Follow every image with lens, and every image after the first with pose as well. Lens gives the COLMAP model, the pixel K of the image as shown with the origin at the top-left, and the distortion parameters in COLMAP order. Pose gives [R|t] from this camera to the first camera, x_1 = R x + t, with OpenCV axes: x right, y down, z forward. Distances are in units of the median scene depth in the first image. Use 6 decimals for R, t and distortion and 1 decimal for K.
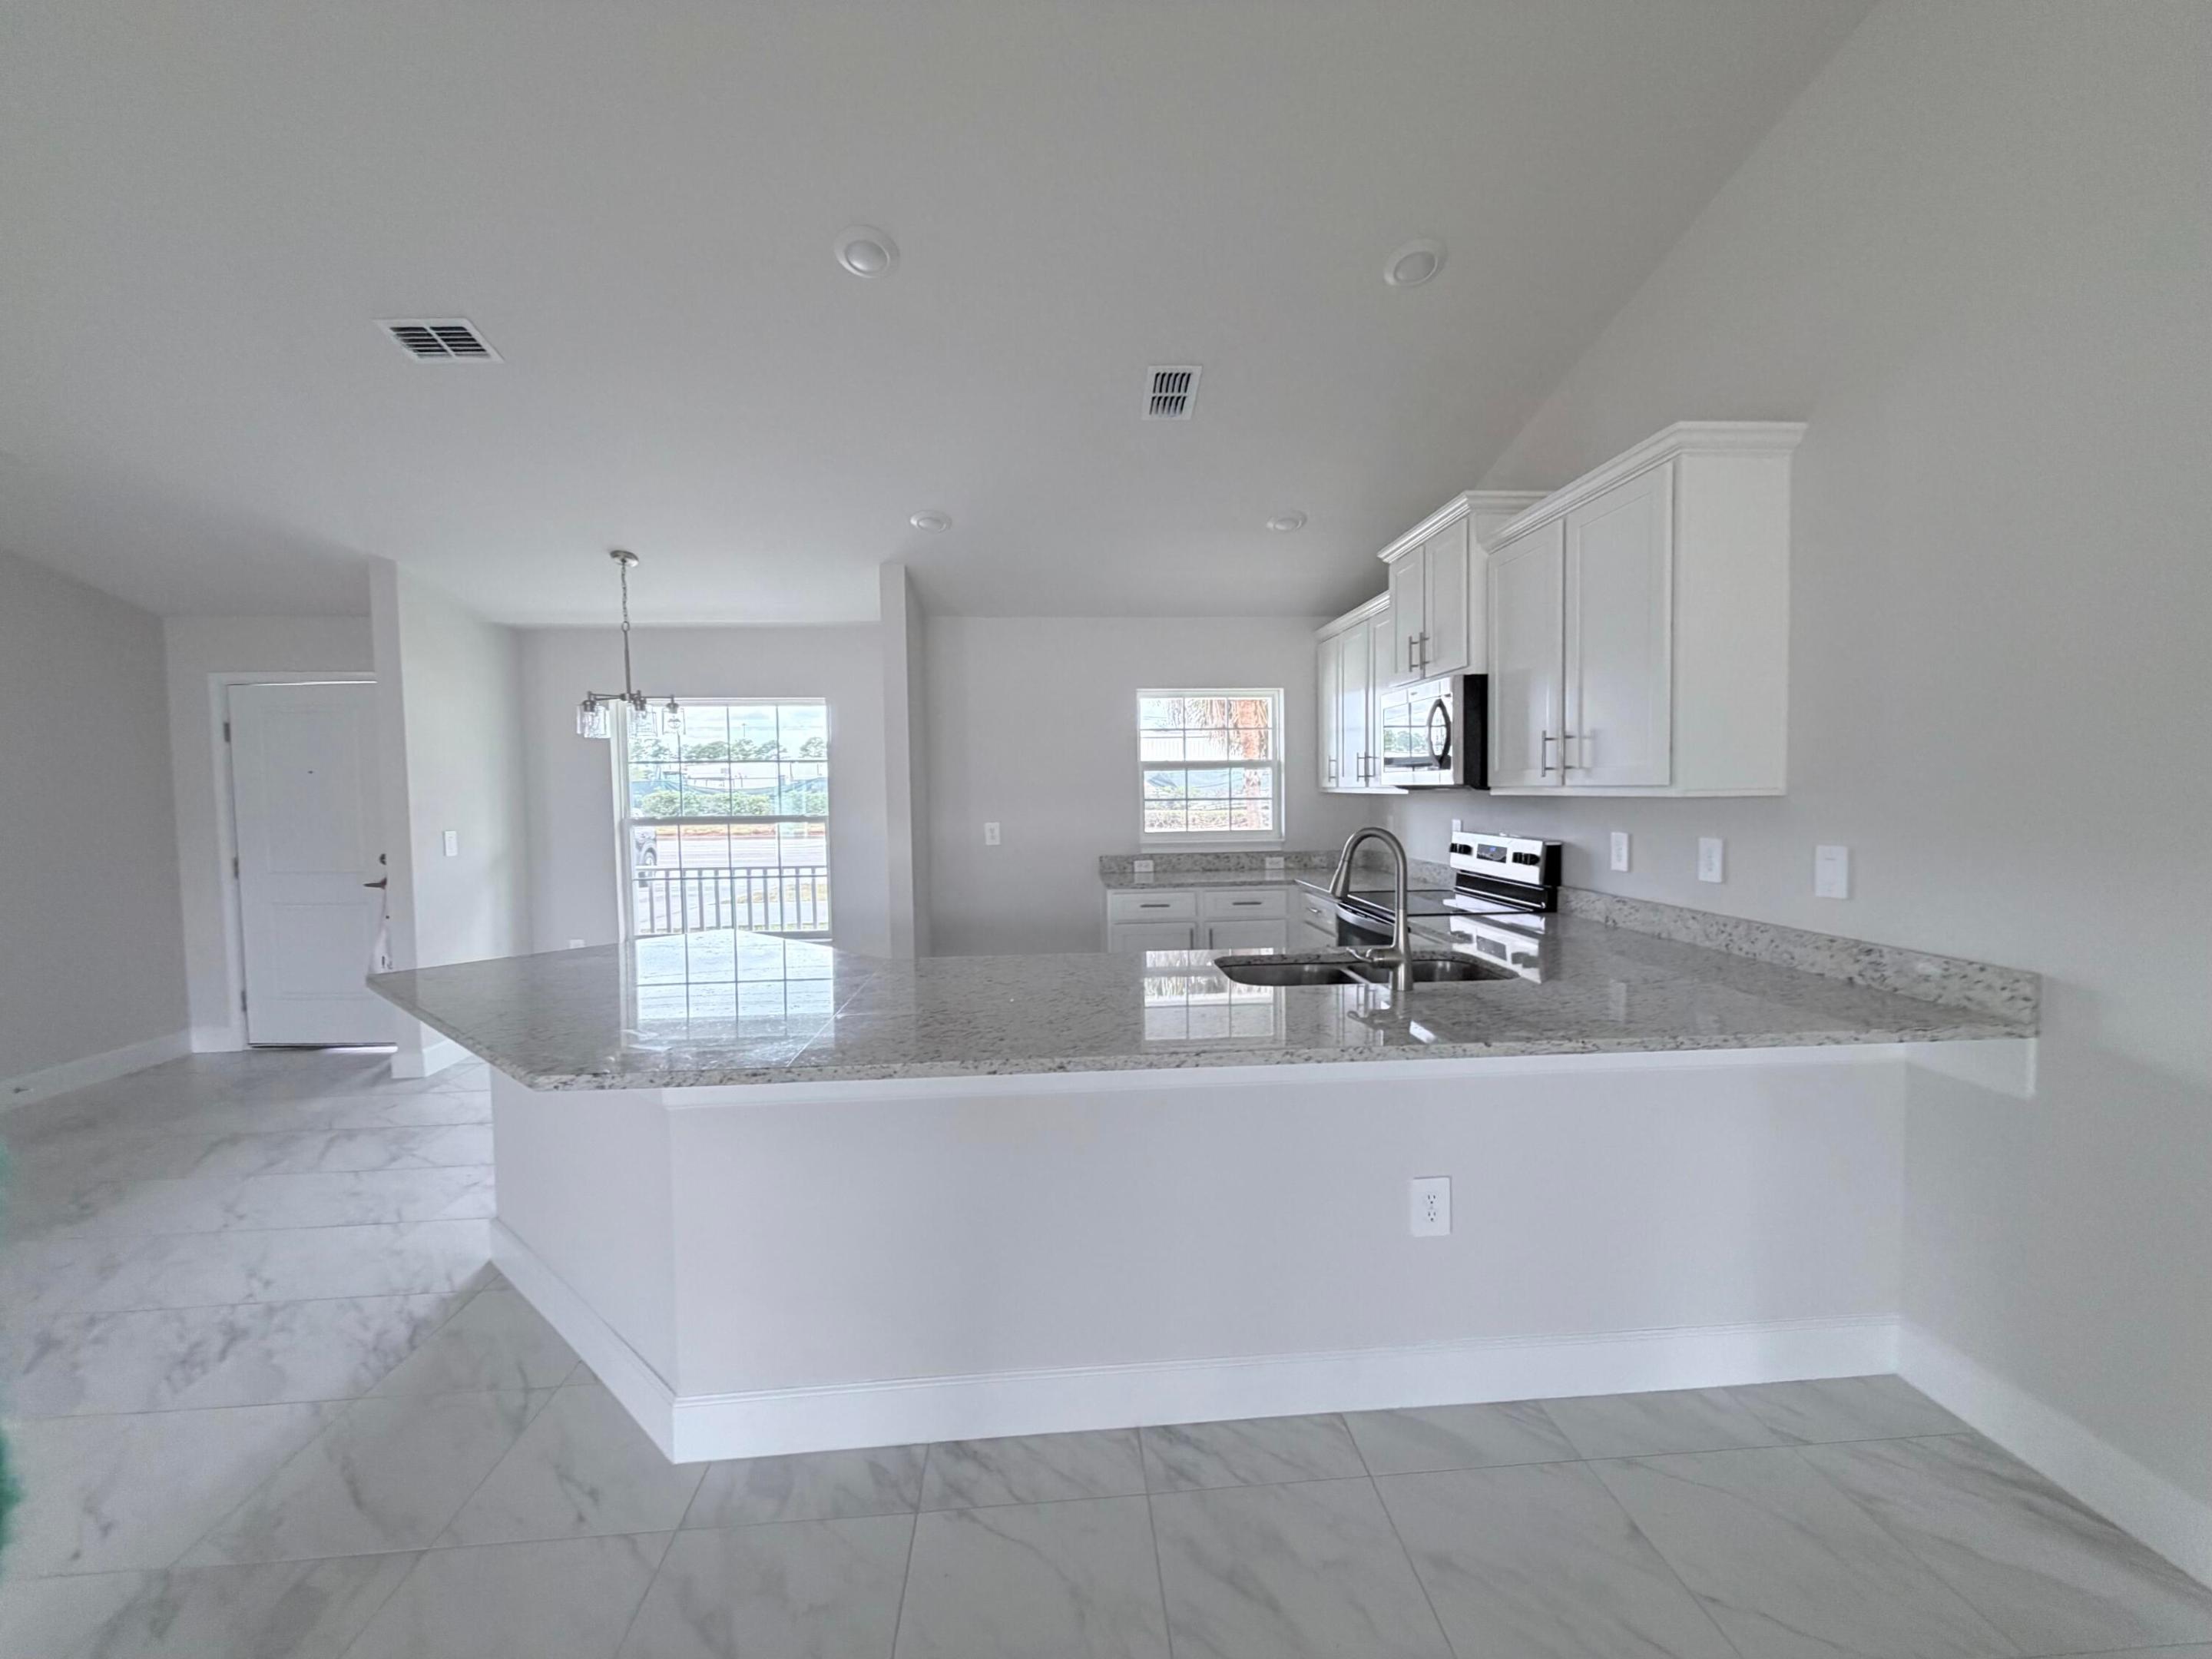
lens RADIAL K [[883.9, 0, 1109.7], [0, 883.9, 830.5], [0, 0, 1]] dist [-0.000128, 0.000258]
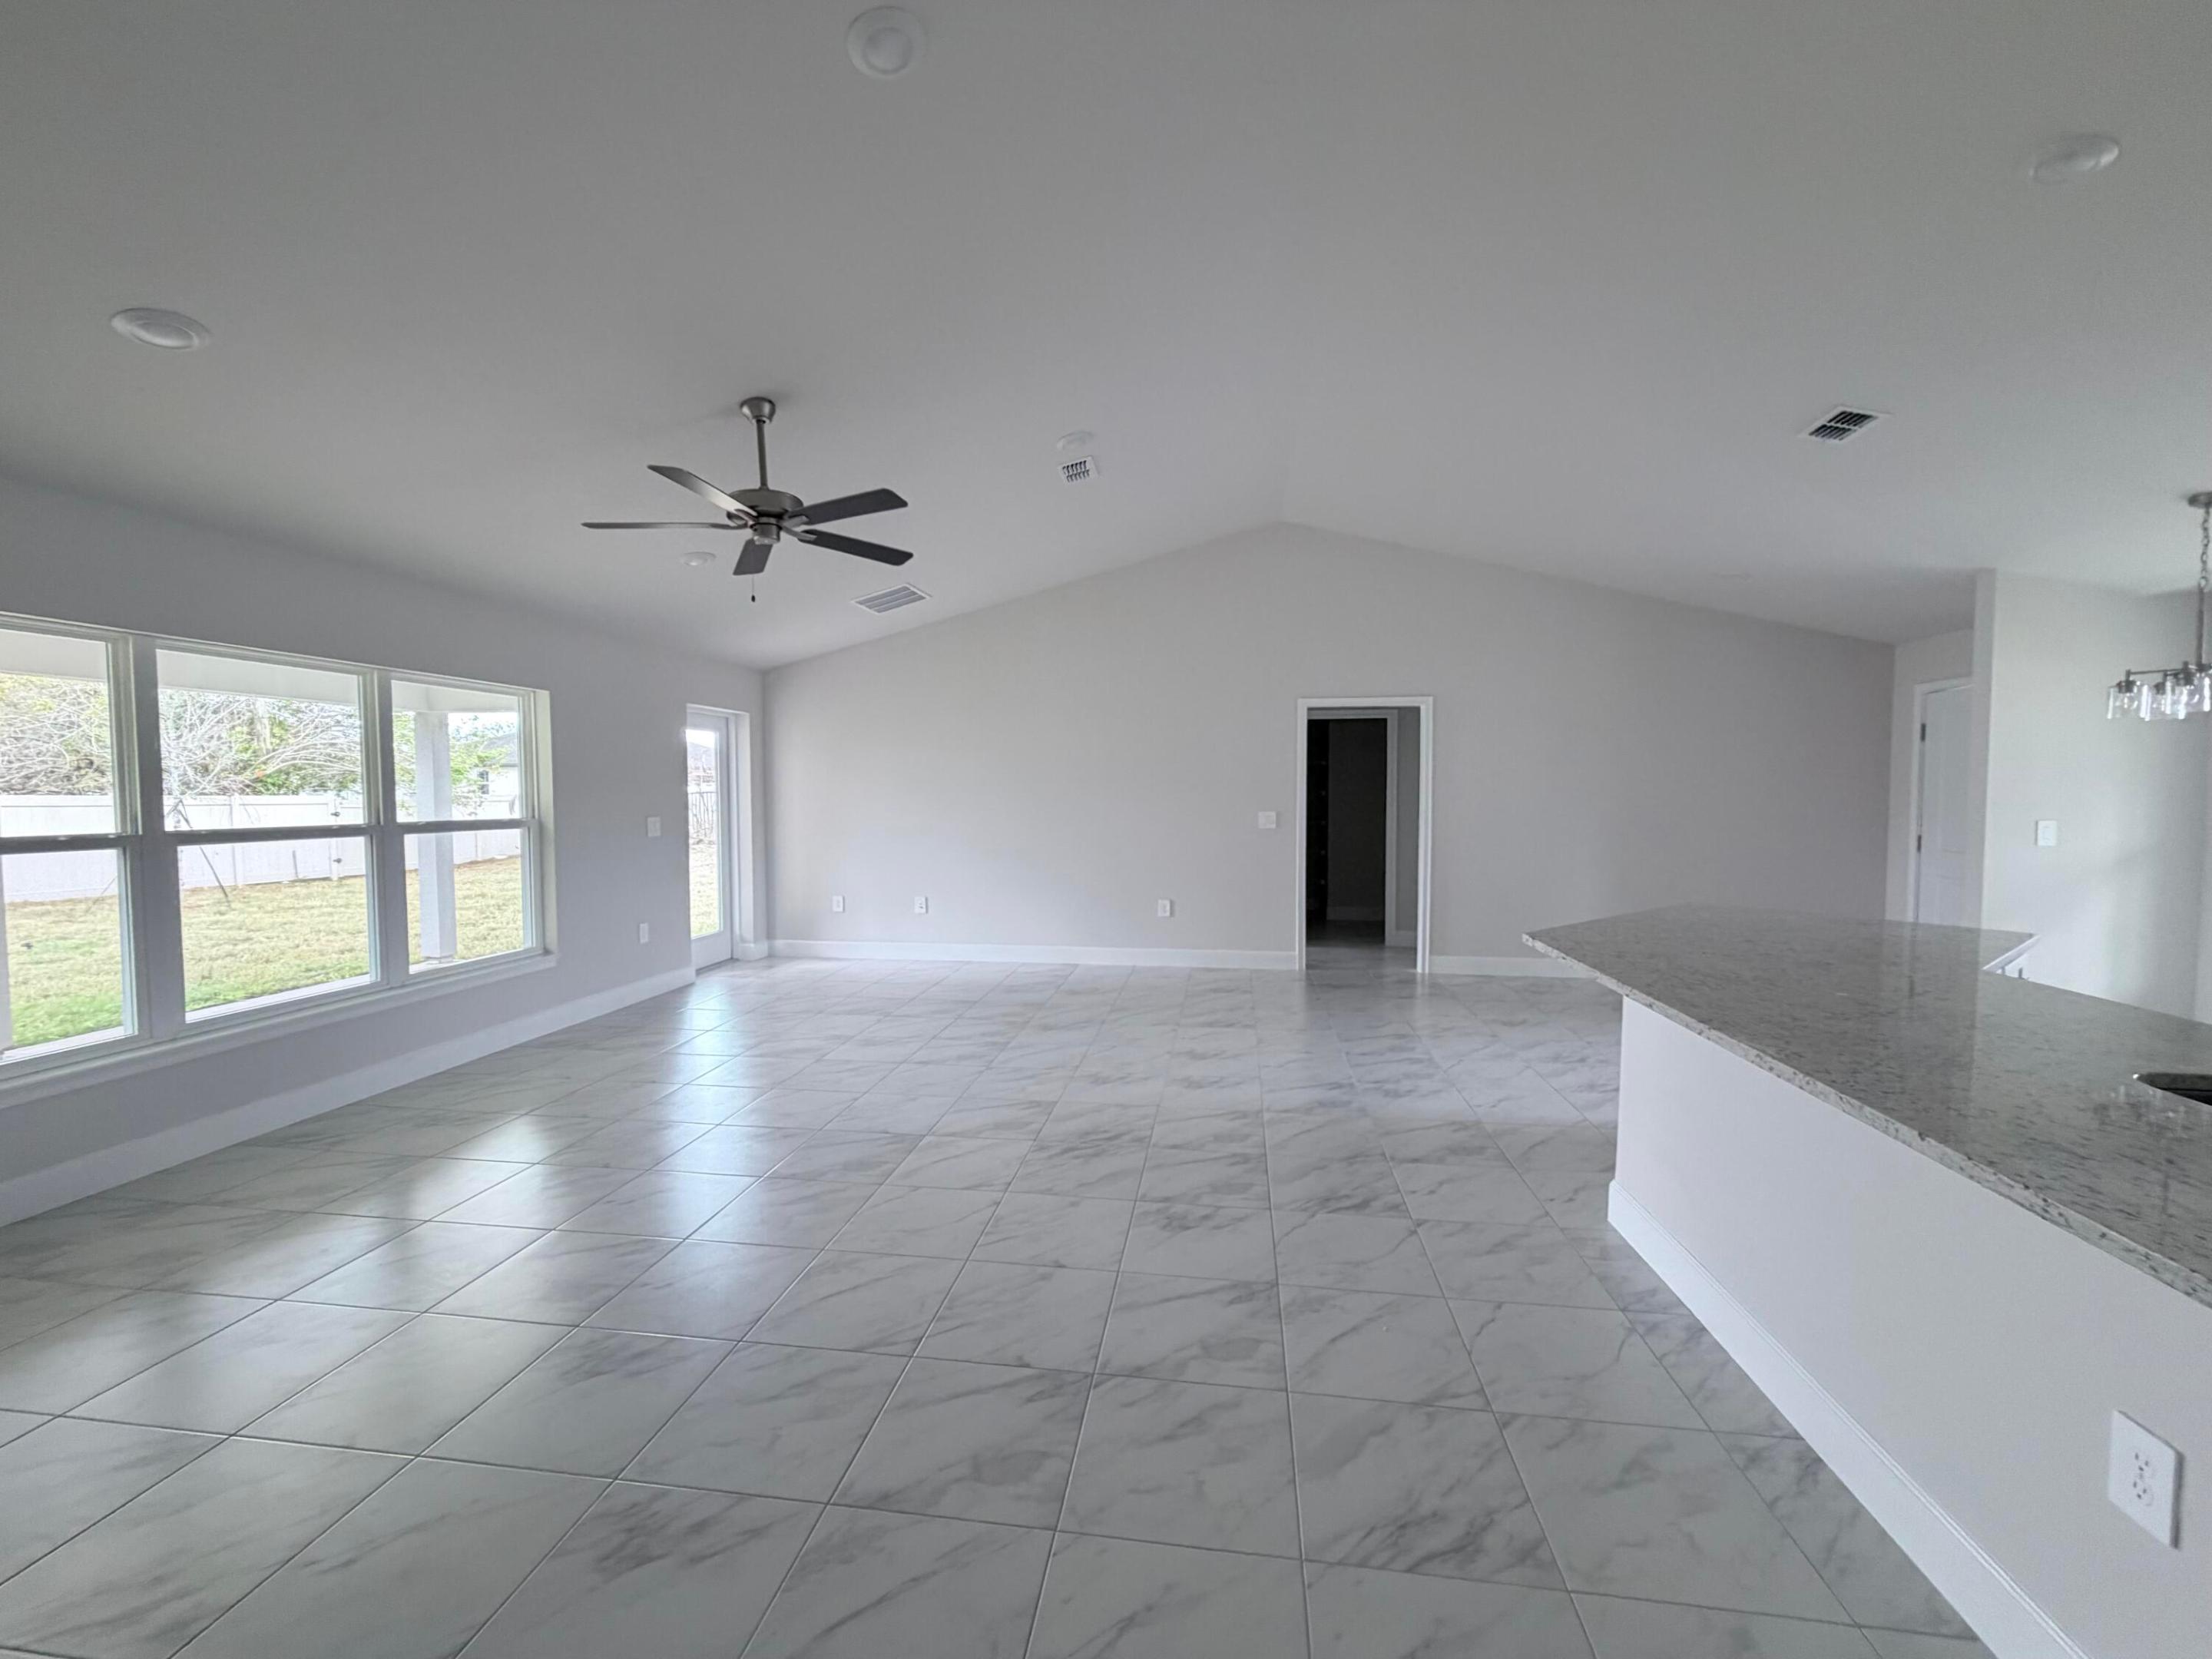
lens RADIAL K [[883.9, 0, 1109.7], [0, 883.9, 830.5], [0, 0, 1]] dist [-0.000128, 0.000258]
pose [[-0.214322, 0.059030, -0.974978, 0.719639], [-0.044517, 0.996545, 0.070122, -0.018233], [0.975748, 0.058432, -0.210954, 0.273333]]
